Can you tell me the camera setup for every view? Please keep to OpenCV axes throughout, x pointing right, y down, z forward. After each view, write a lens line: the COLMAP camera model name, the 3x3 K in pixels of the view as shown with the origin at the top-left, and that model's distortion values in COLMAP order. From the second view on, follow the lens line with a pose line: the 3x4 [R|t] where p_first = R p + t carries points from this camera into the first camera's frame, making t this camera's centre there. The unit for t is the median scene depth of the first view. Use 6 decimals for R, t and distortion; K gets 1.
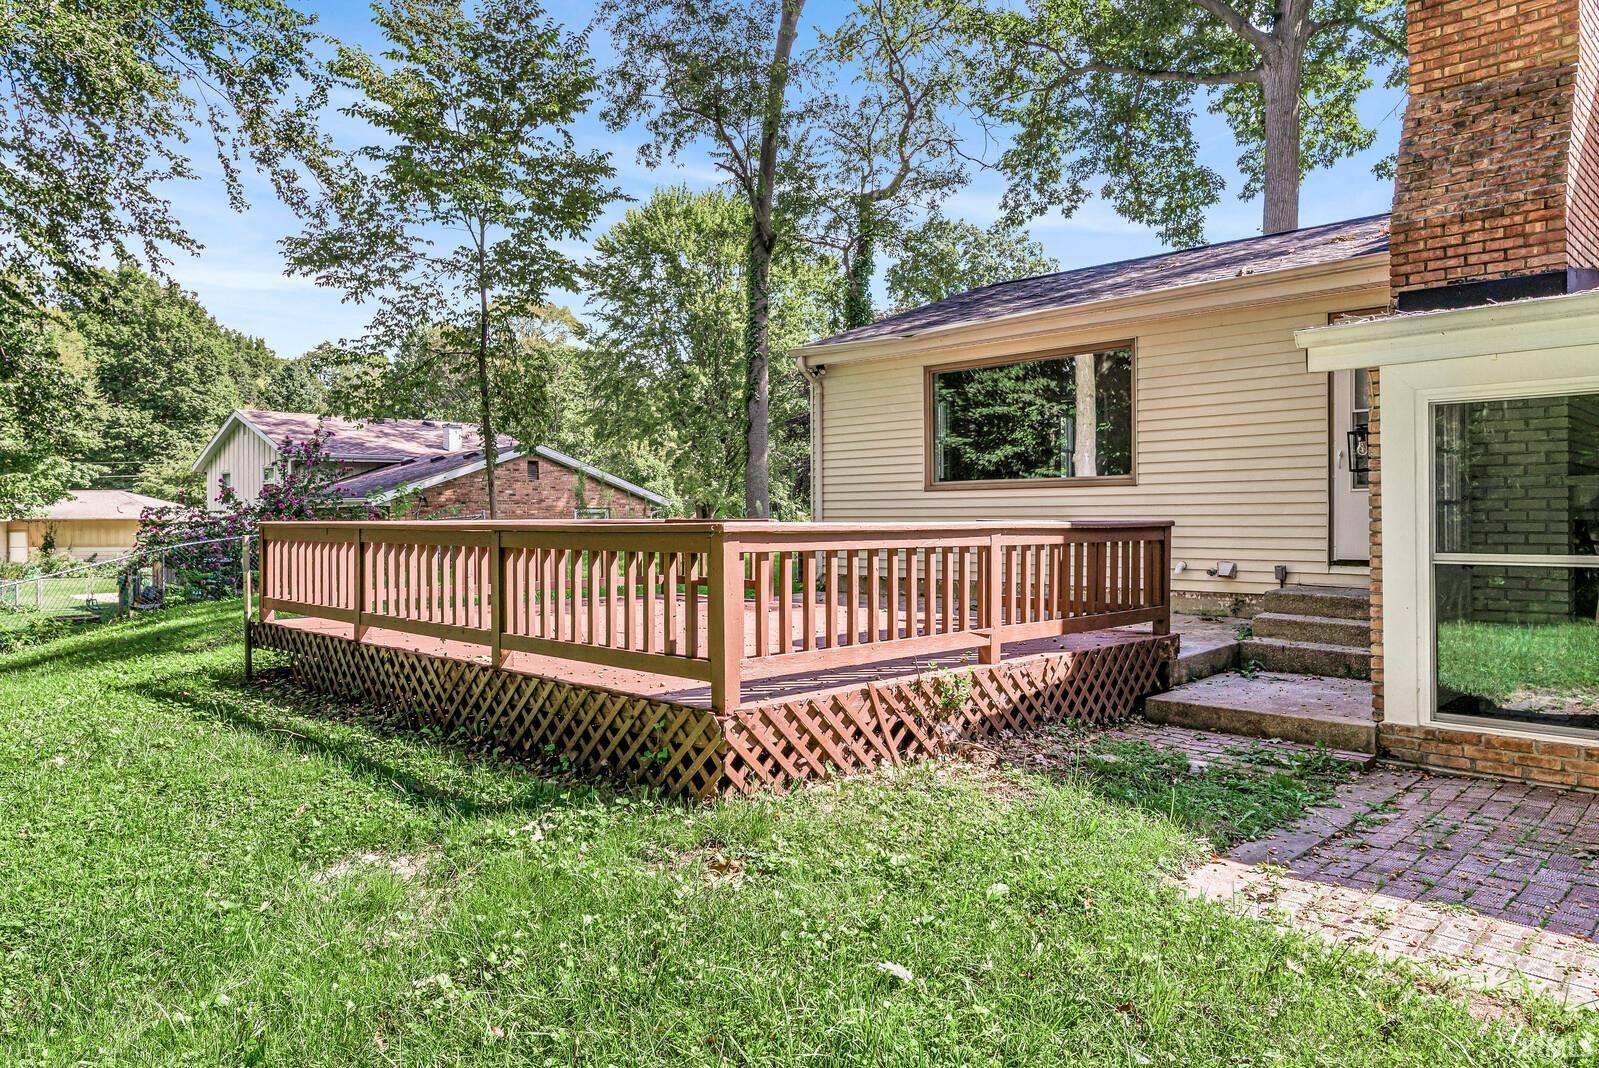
lens RADIAL K [[1090.0, 0, 767.5], [0, 1090.0, 509.3], [0, 0, 1]] dist [0.001841, 0.000897]
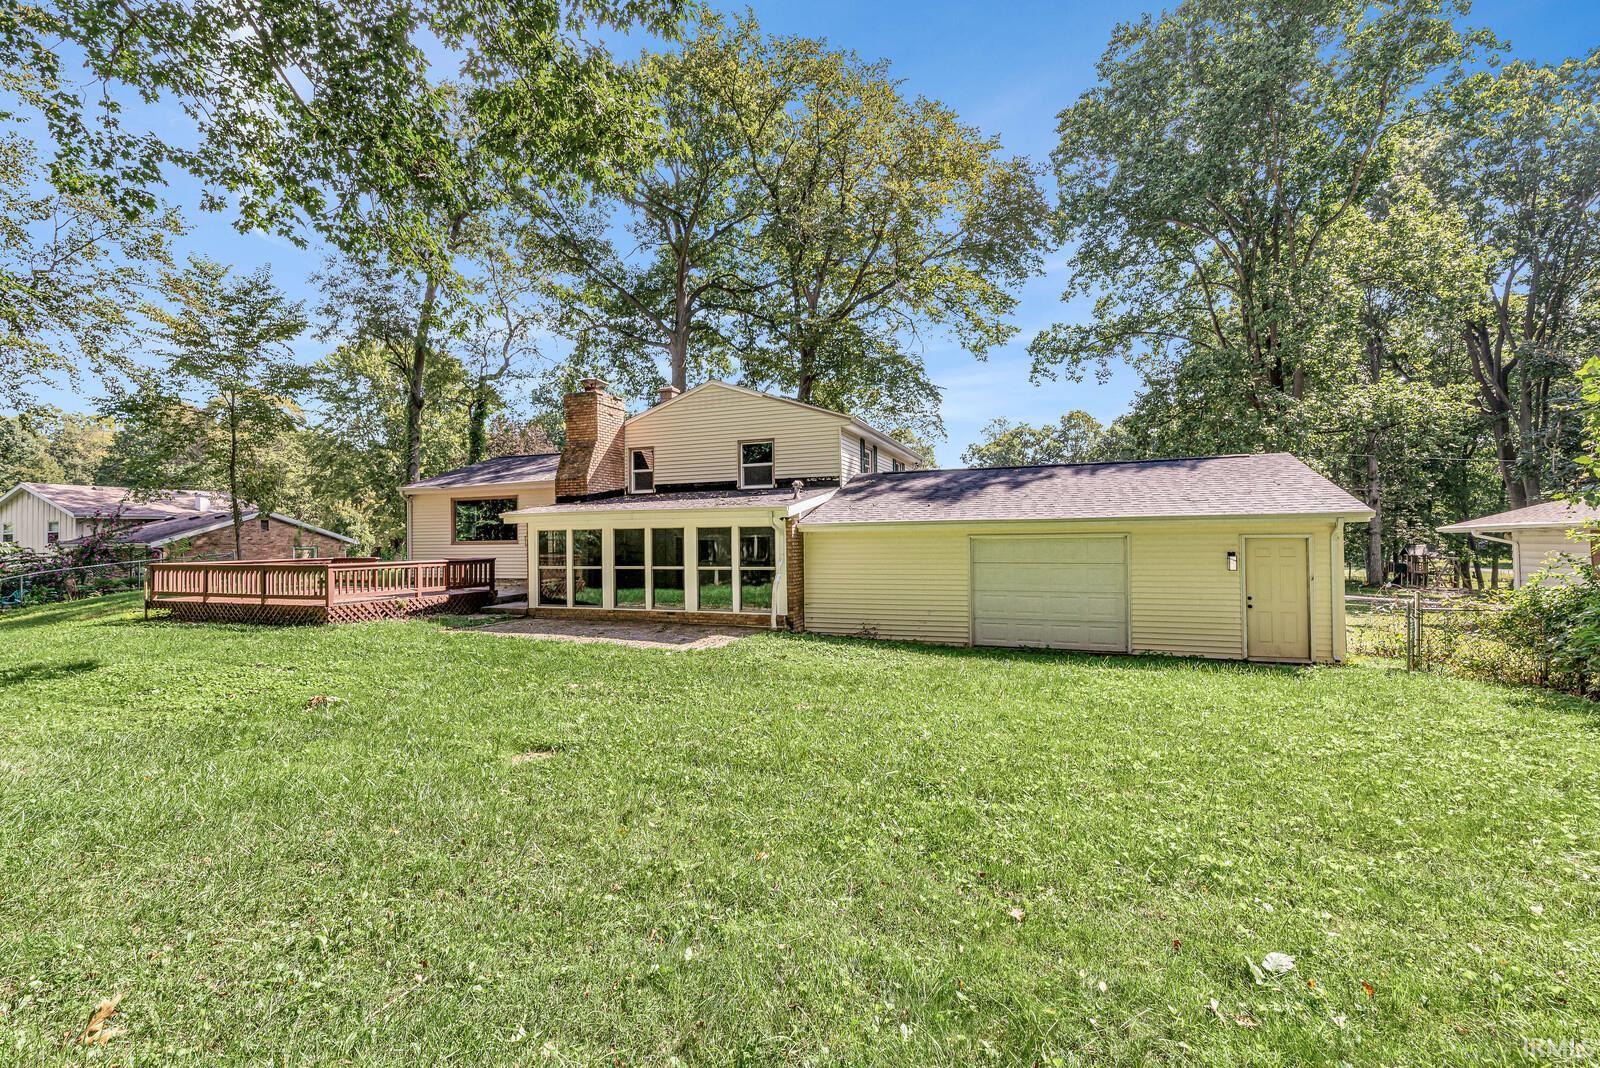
lens RADIAL K [[688.4, 0, 787.4], [0, 688.4, 524.5], [0, 0, 1]] dist [-0.000648, -0.000133]
pose [[0.902926, 0.001443, 0.429793, 0.135429], [0.006223, 0.999846, -0.016430, -0.028203], [-0.429751, 0.017510, 0.902778, -0.718420]]
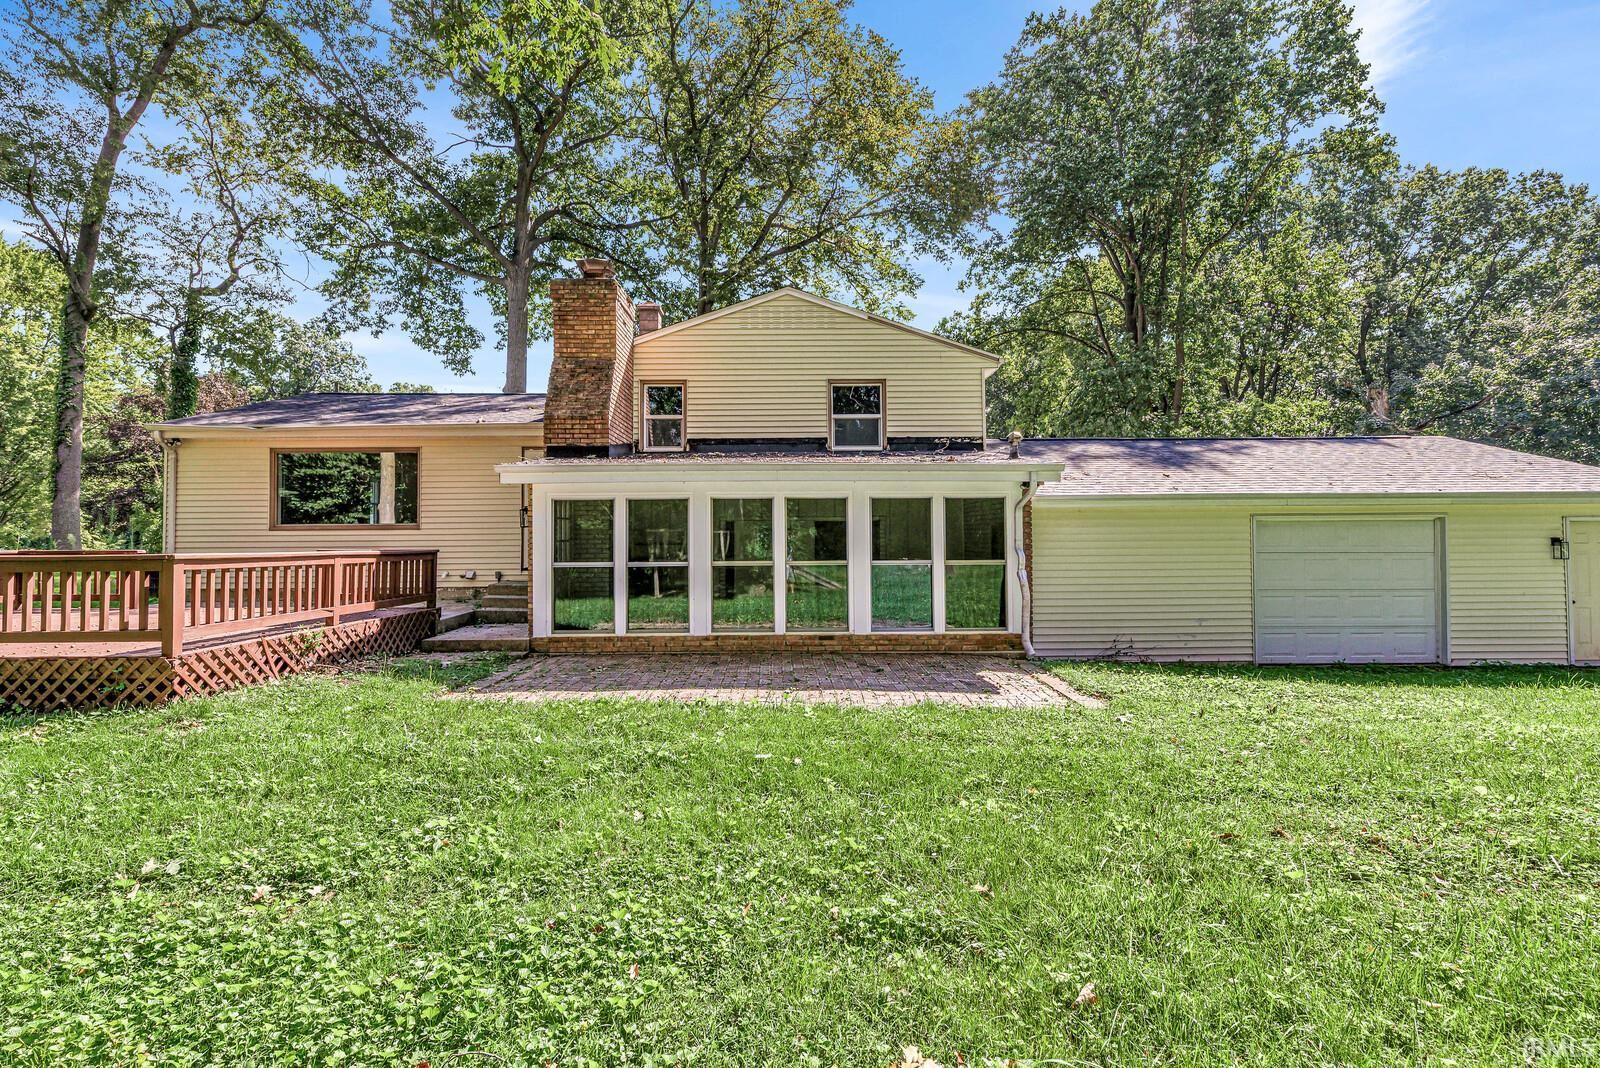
lens RADIAL K [[719.1, 0, 809.9], [0, 719.1, 523.6], [0, 0, 1]] dist [-0.001451, -0.000290]
pose [[0.683868, 0.017639, 0.729393, -0.057946], [-0.001508, 0.999740, -0.022763, -0.003936], [-0.729605, 0.014467, 0.683716, -0.187837]]
